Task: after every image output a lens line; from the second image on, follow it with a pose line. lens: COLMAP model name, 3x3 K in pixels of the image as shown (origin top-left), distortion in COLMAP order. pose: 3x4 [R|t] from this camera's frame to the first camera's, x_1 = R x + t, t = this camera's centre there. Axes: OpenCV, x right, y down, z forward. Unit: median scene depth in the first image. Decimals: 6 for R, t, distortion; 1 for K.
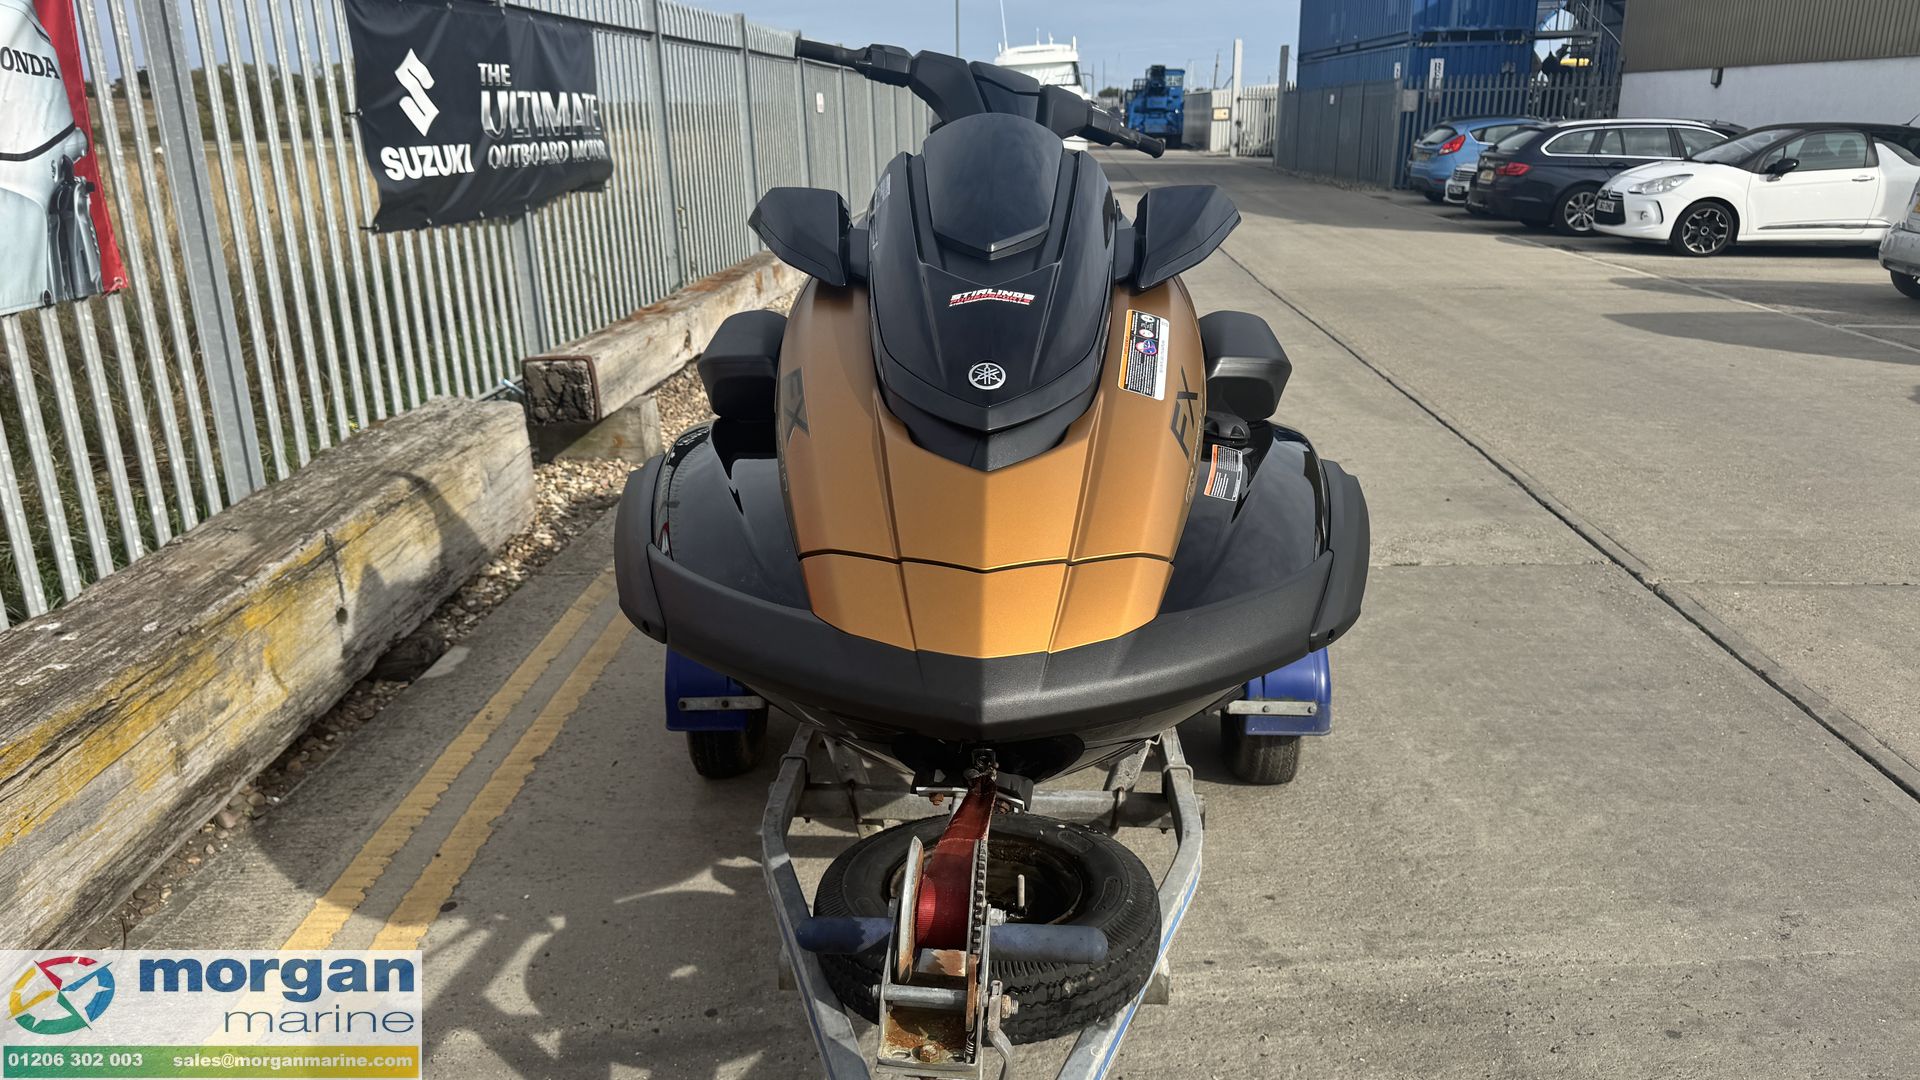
lens RADIAL K [[1334.1, 0, 958.1], [0, 1334.1, 556.0], [0, 0, 1]] dist [0.113610, -0.136485]
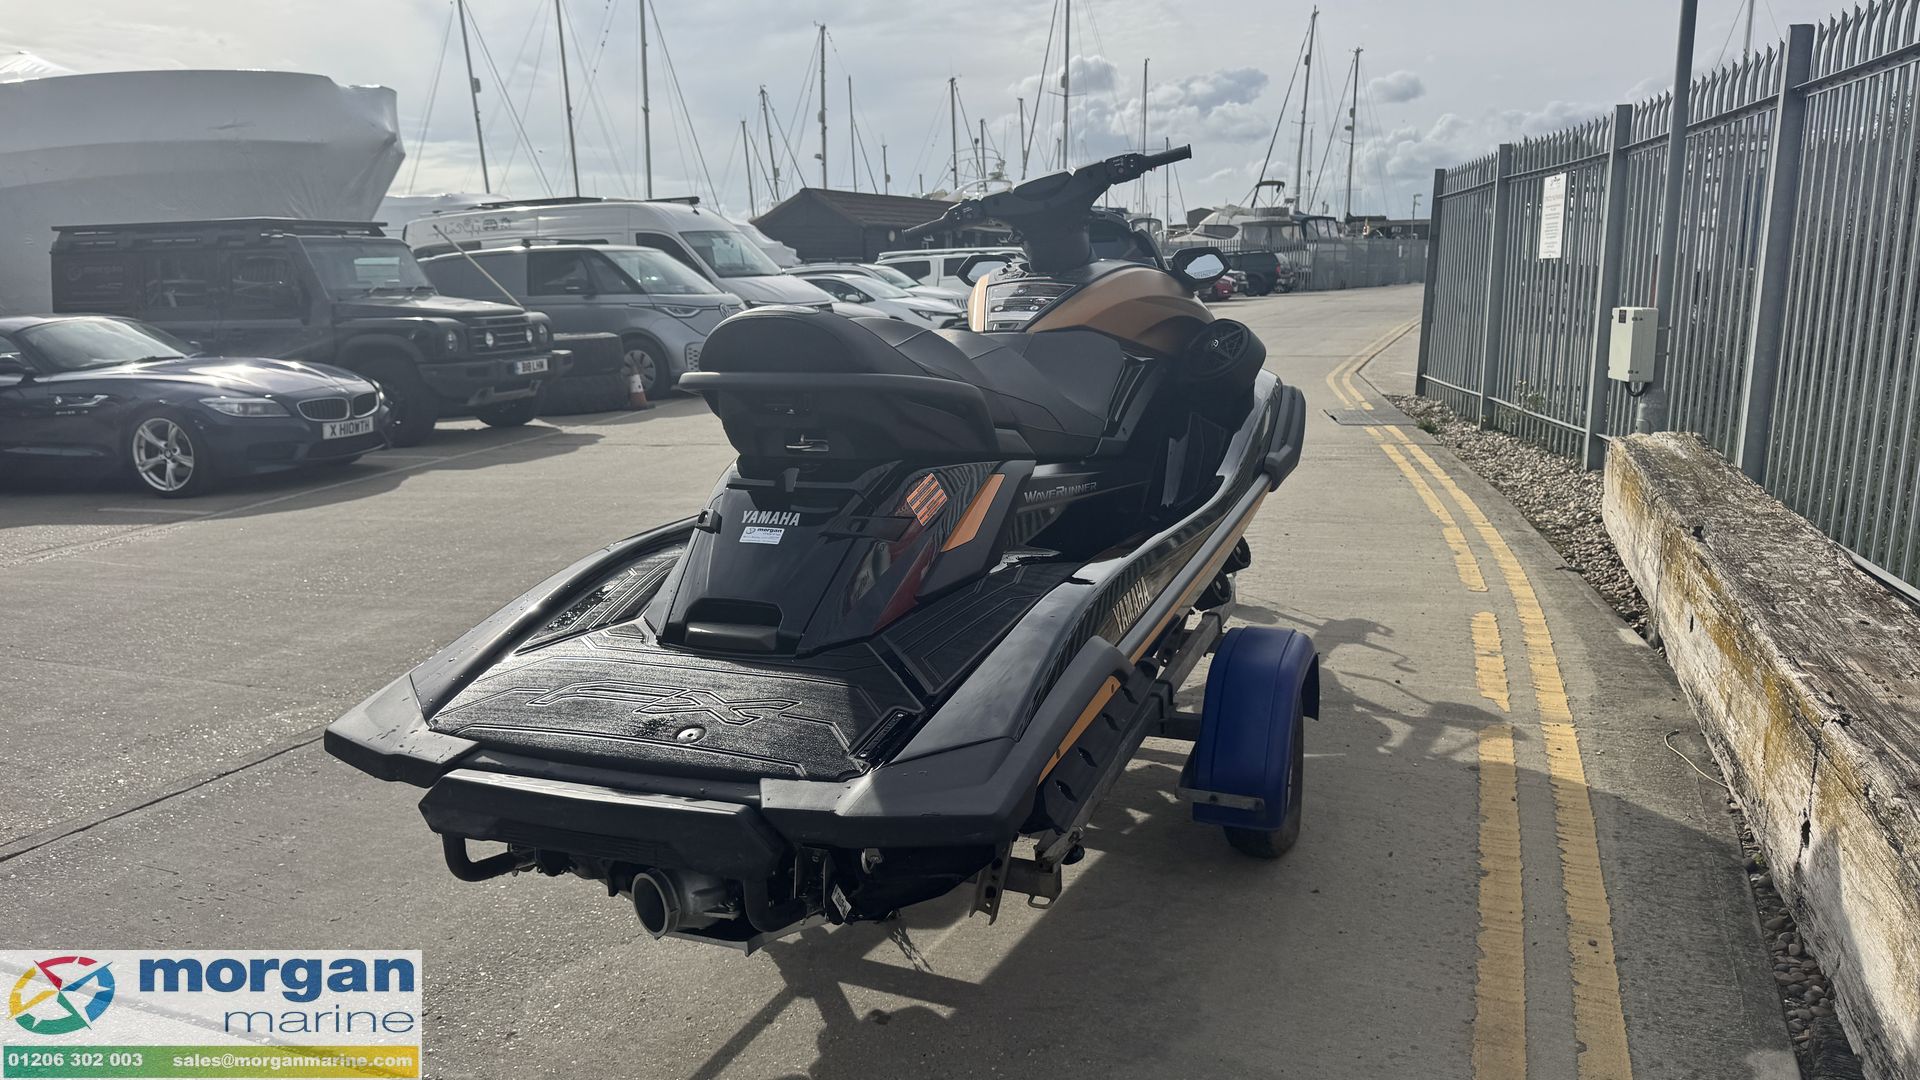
lens RADIAL K [[1352.7, 0, 953.0], [0, 1352.7, 551.5], [0, 0, 1]] dist [0.092951, -0.157171]
pose [[-0.933113, -0.038182, 0.357550, -0.275258], [0.145005, 0.869957, 0.471327, -0.474831], [-0.329049, 0.491648, -0.806231, 1.601043]]
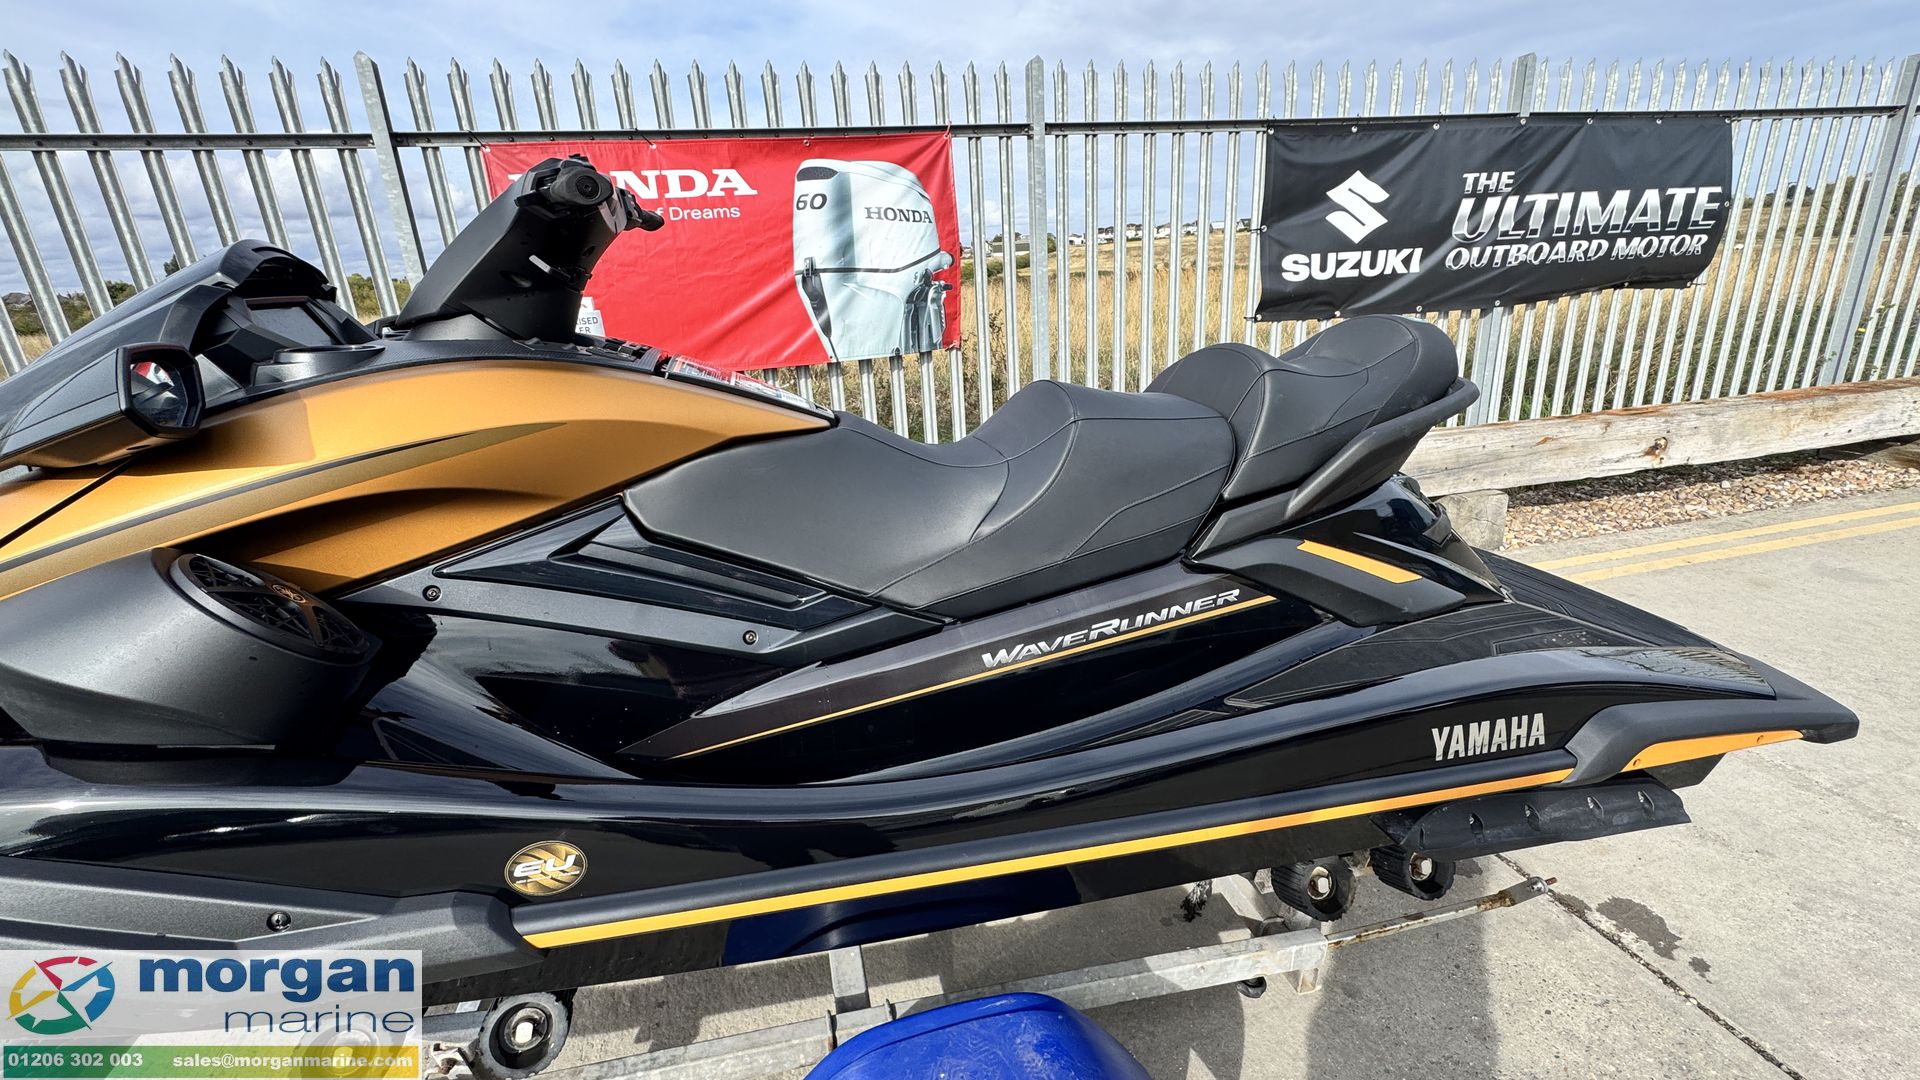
lens RADIAL K [[801.8, 0, 959.3], [0, 801.8, 534.9], [0, 0, 1]] dist [-0.003572, 0.000109]
pose [[0.283289, 0.304678, -0.909351, 0.381654], [-0.252747, 0.938391, 0.235670, -0.224845], [0.925130, 0.163073, 0.342843, 0.734507]]
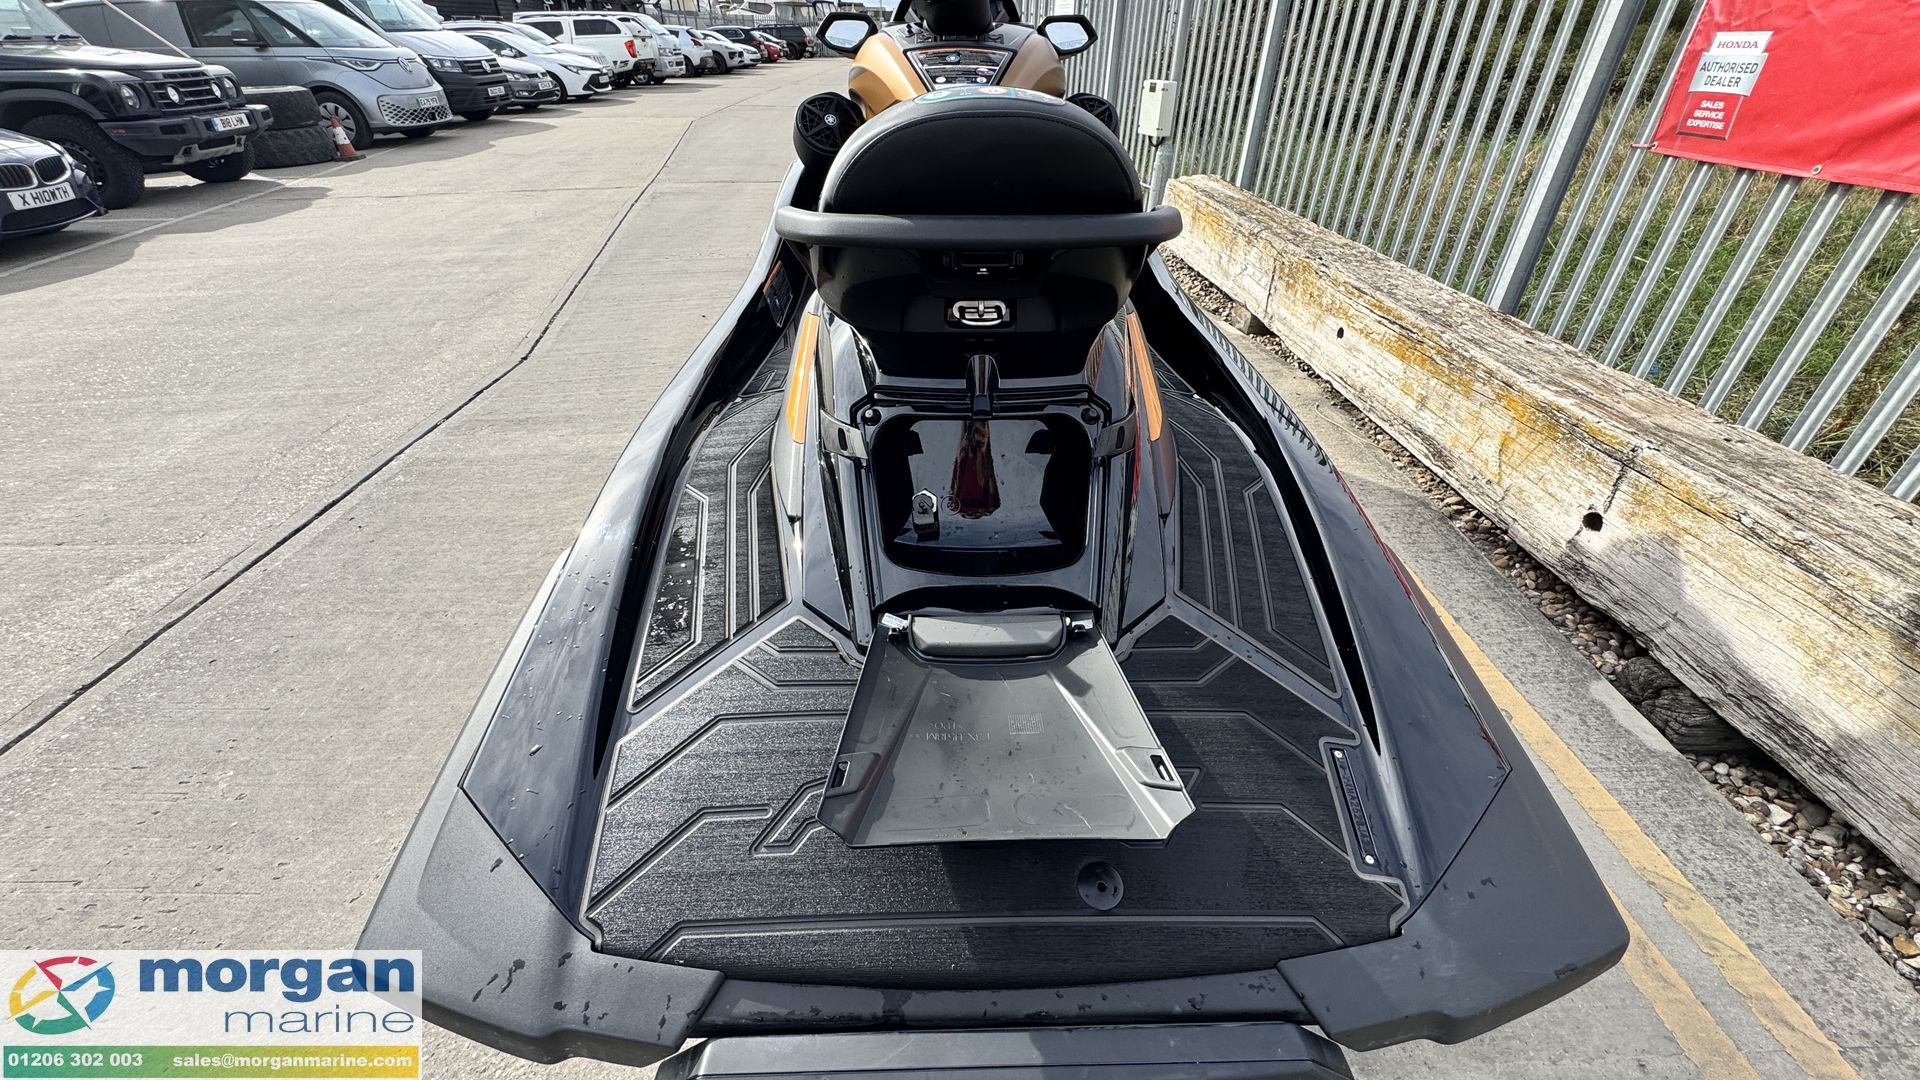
lens RADIAL K [[764.6, 0, 963.6], [0, 764.6, 540.5], [0, 0, 1]] dist [-0.005221, -0.000156]
pose [[-0.998408, 0.034410, -0.044700, 0.048385], [-0.013669, 0.621227, 0.783511, -0.375864], [0.054729, 0.782875, -0.619768, 1.290378]]
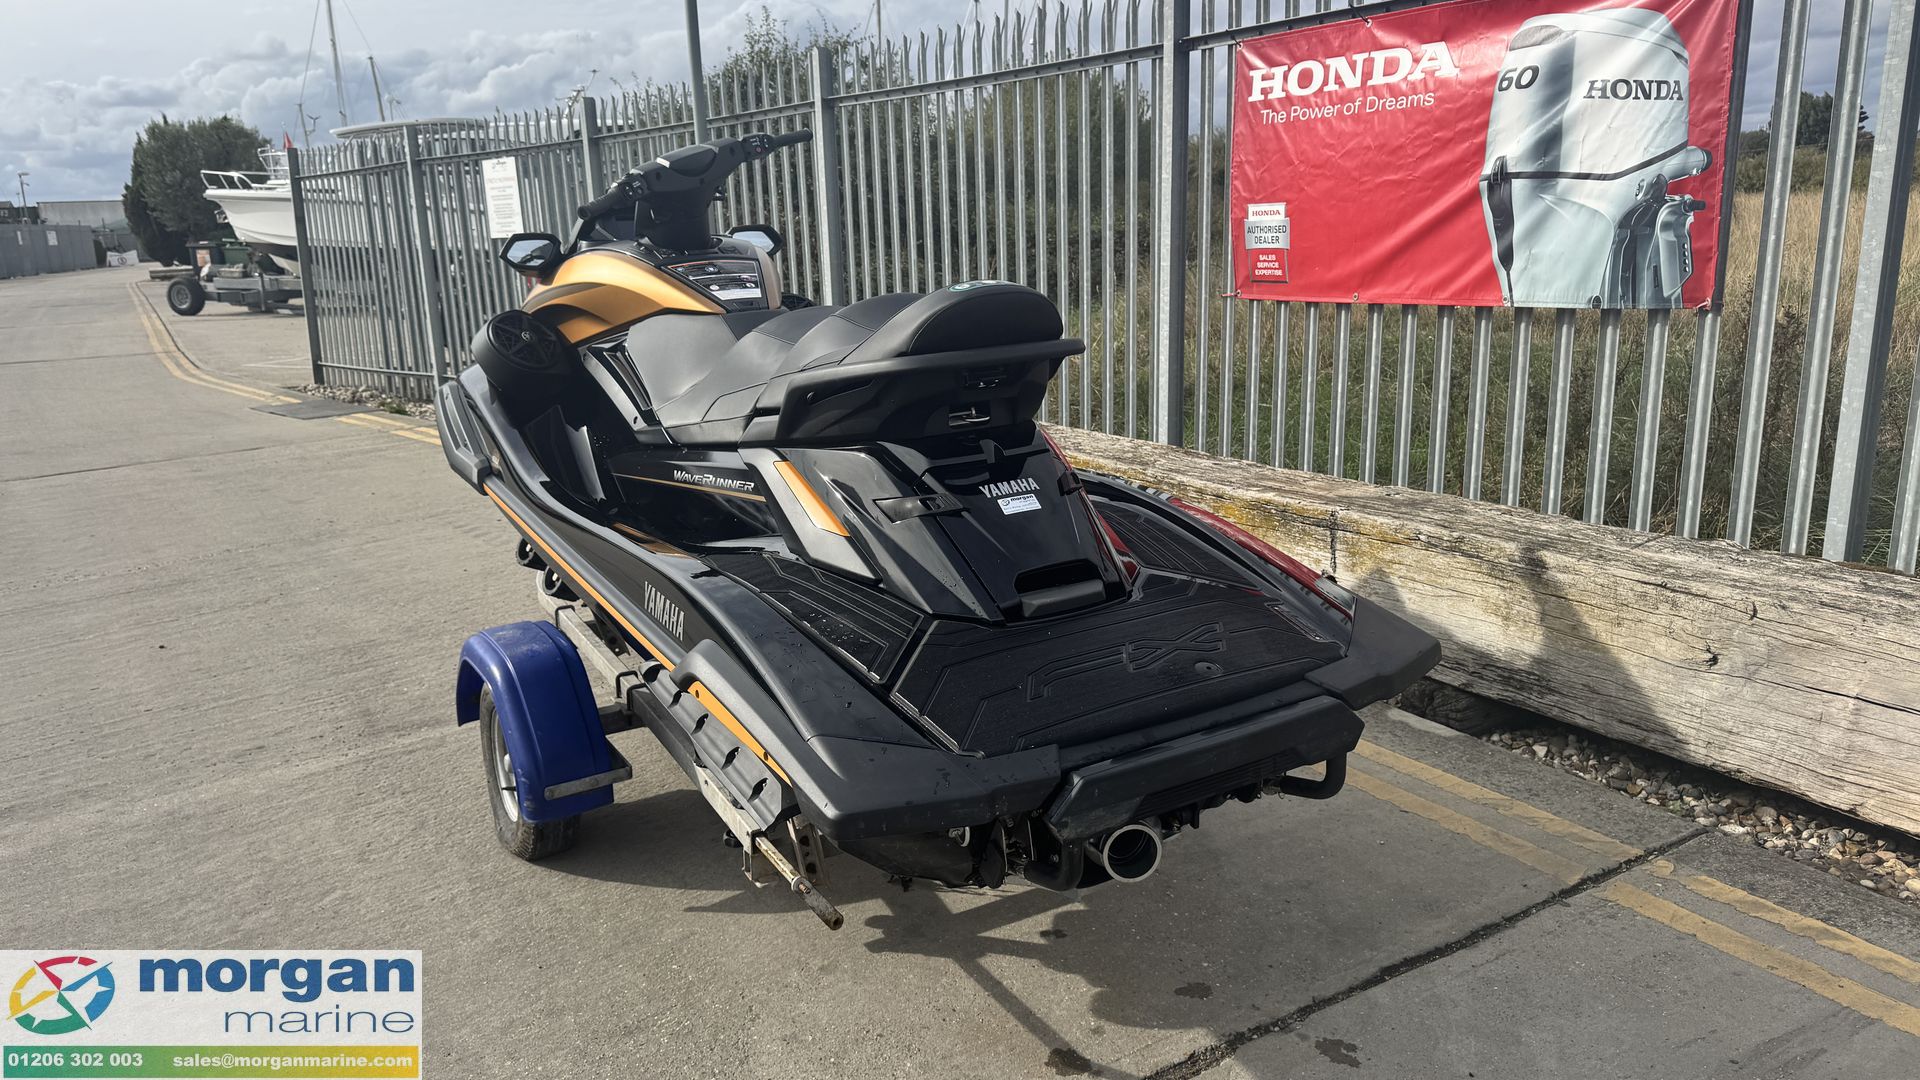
lens RADIAL K [[1356.0, 0, 958.4], [0, 1356.0, 543.1], [0, 0, 1]] dist [0.044618, -0.052509]
pose [[-0.839735, 0.176864, -0.513385, 0.389899], [-0.118005, 0.863429, 0.490475, -0.495863], [0.530018, 0.472451, -0.704181, 1.569540]]
